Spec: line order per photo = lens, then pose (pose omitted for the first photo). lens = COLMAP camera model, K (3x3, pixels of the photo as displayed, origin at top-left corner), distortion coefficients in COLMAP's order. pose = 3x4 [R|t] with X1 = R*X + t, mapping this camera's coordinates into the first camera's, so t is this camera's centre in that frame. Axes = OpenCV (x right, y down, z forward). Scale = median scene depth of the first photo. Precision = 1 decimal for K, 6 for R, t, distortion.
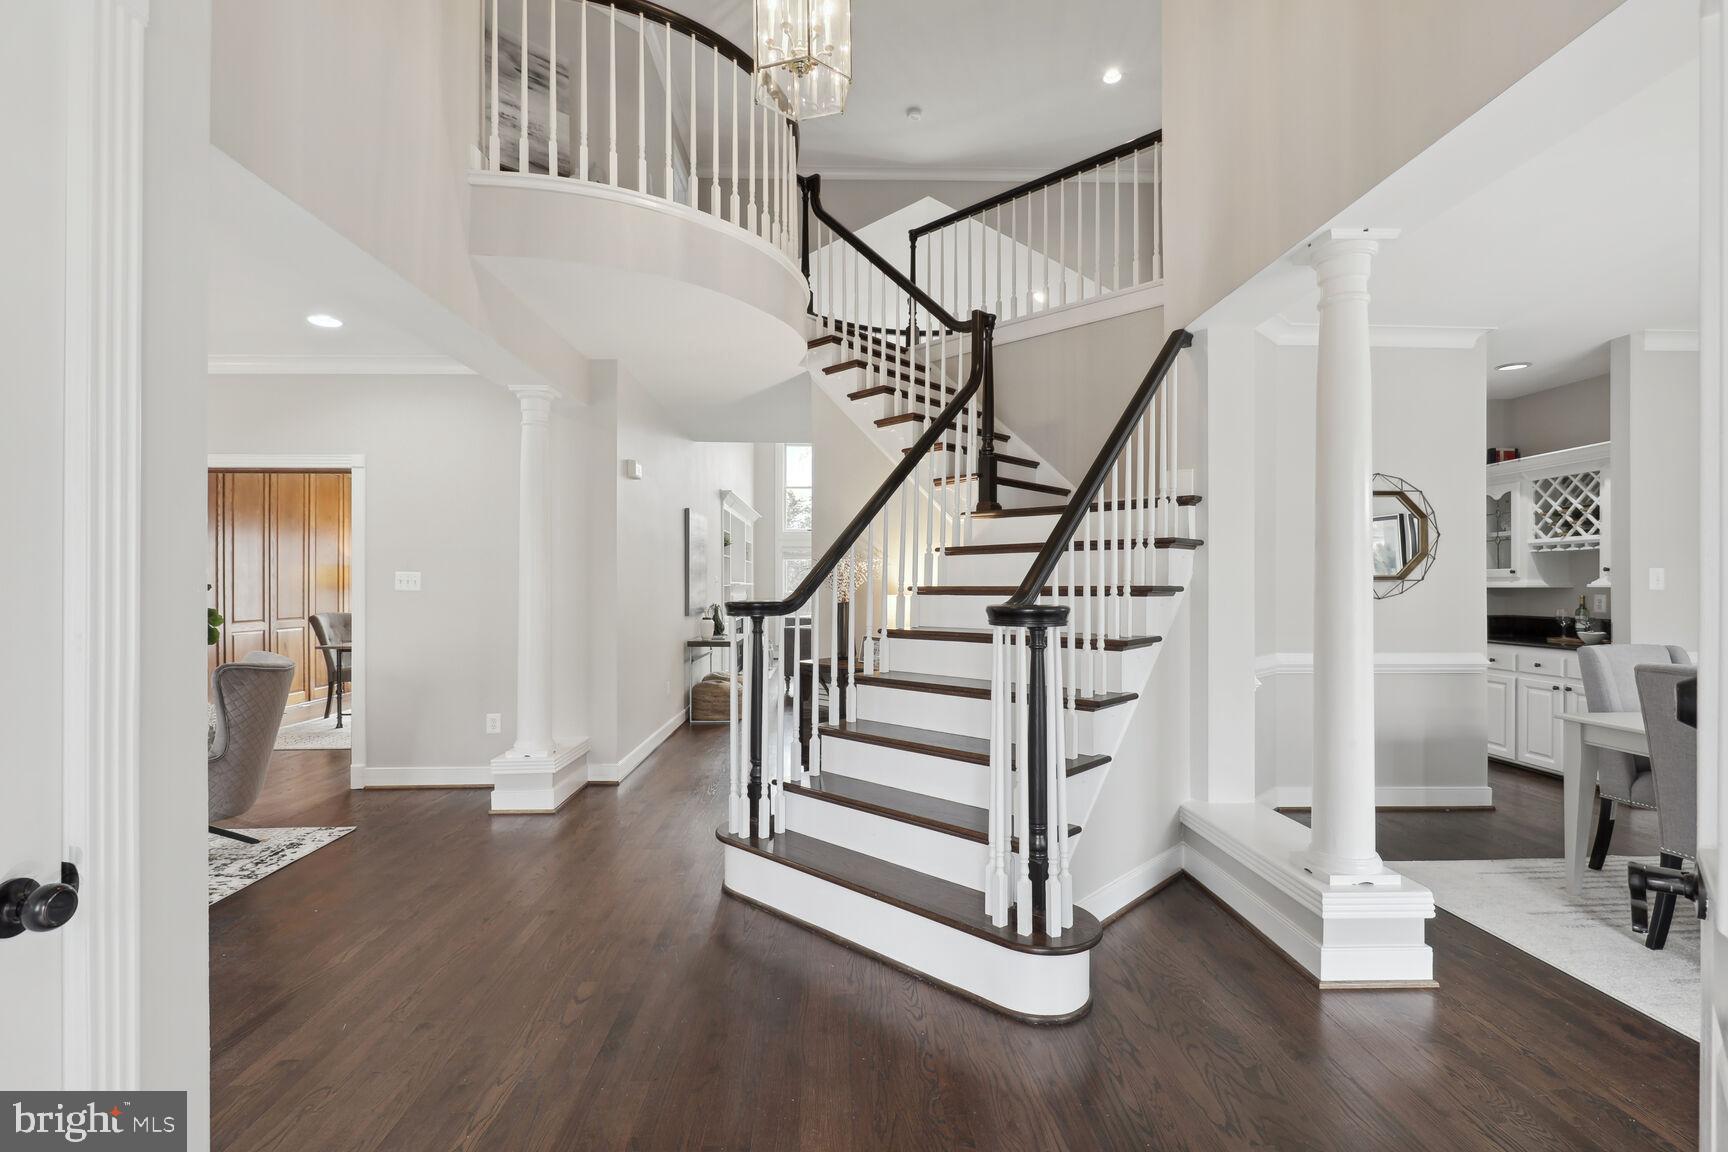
lens RADIAL K [[794.8, 0, 862.0], [0, 794.8, 581.5], [0, 0, 1]] dist [-0.000773, -0.001295]
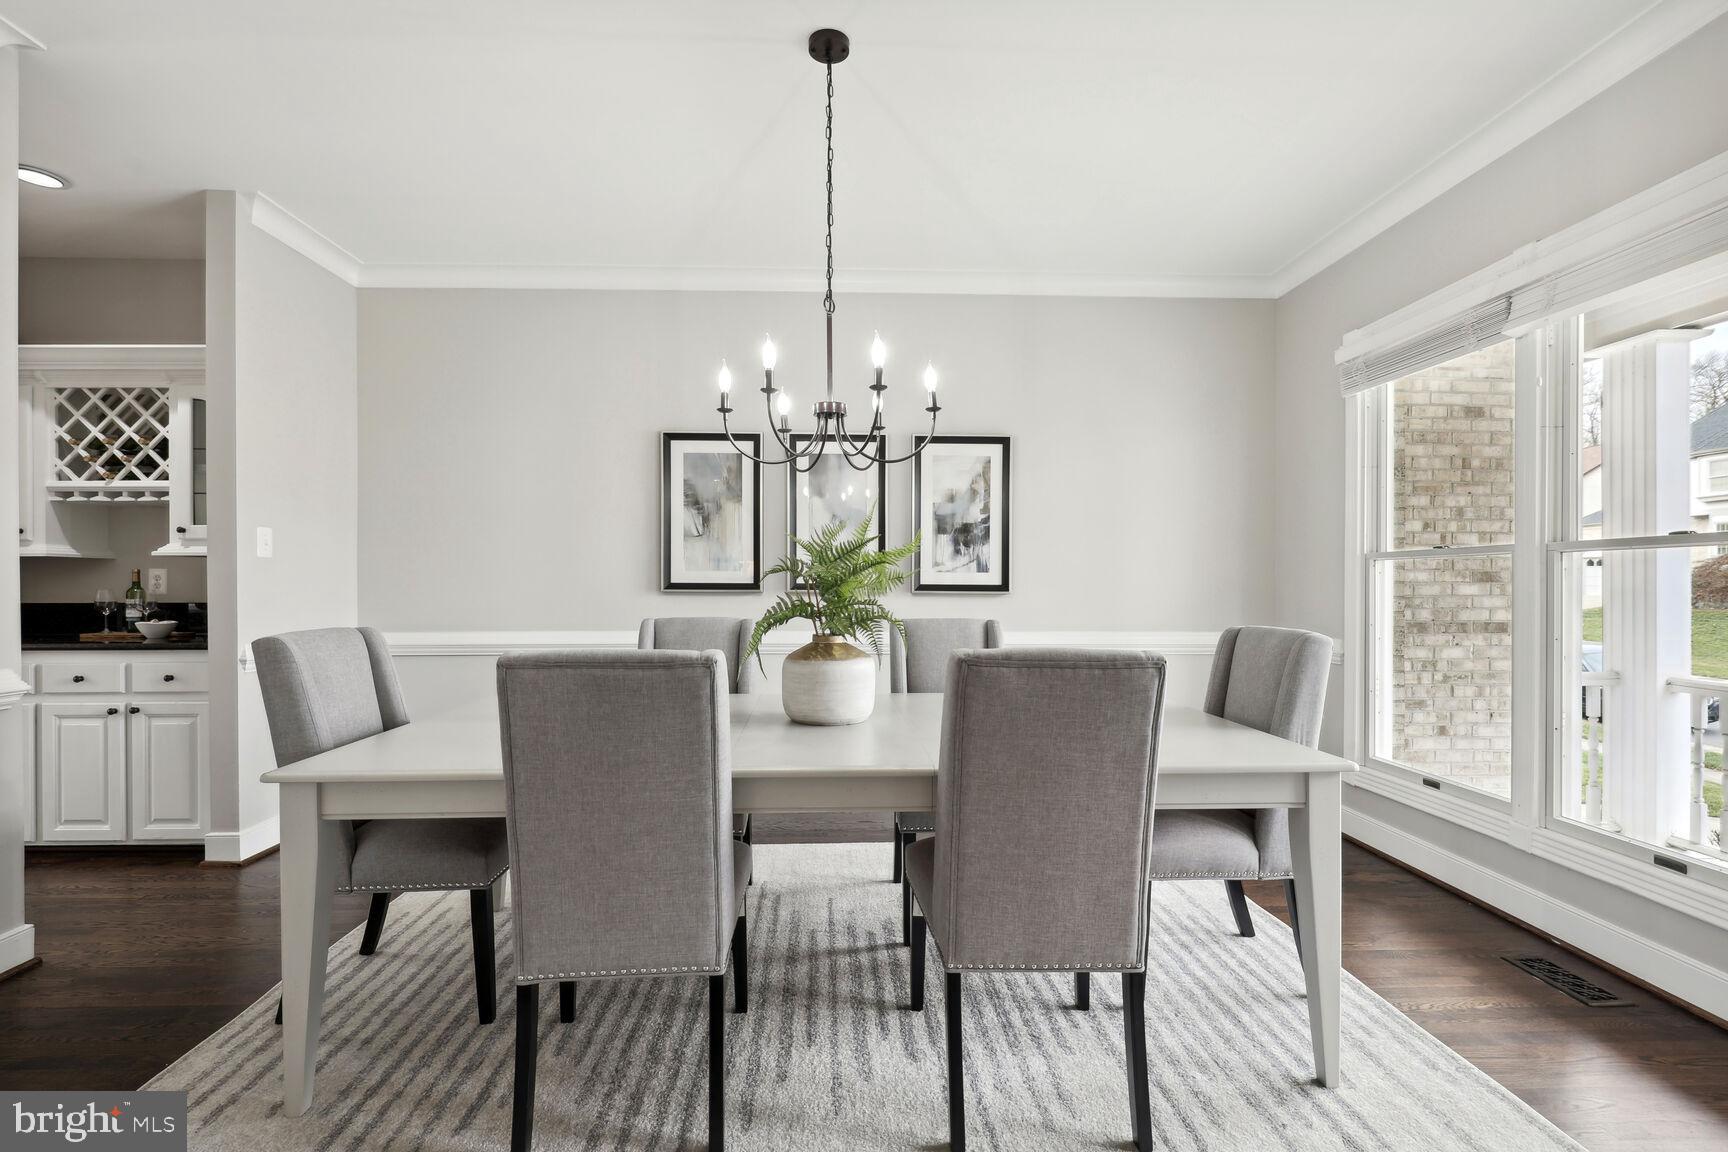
lens RADIAL K [[794.8, 0, 862.0], [0, 794.8, 581.5], [0, 0, 1]] dist [-0.000773, -0.001295]
pose [[-0.006504, -0.008468, 0.999943, 0.221008], [-0.001255, 0.999963, 0.008460, 0.022024], [-0.999978, -0.001200, -0.006514, 0.381403]]
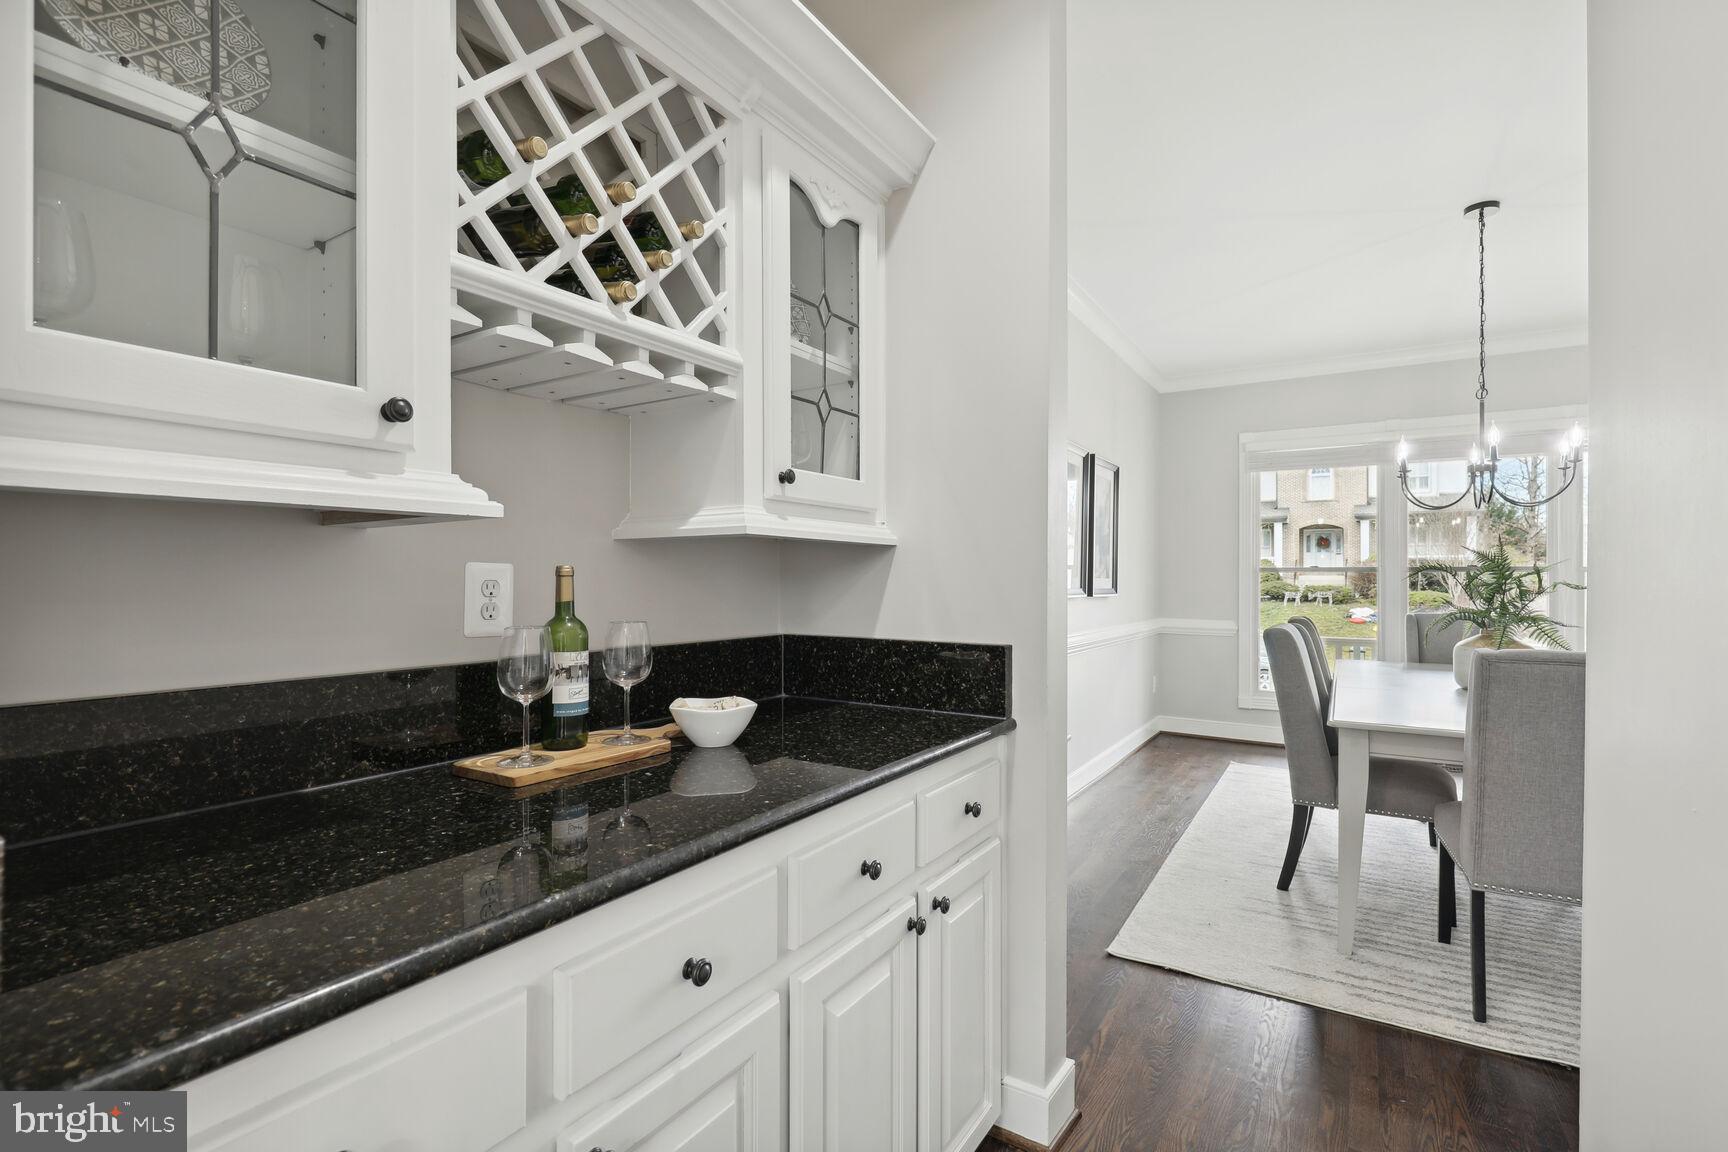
lens RADIAL K [[794.8, 0, 862.0], [0, 794.8, 581.5], [0, 0, 1]] dist [-0.000773, -0.001295]
pose [[-0.819721, -0.004924, 0.572741, 0.703127], [-0.004991, 0.999986, 0.001454, 0.021917], [-0.572741, -0.001667, -0.819735, 1.156165]]
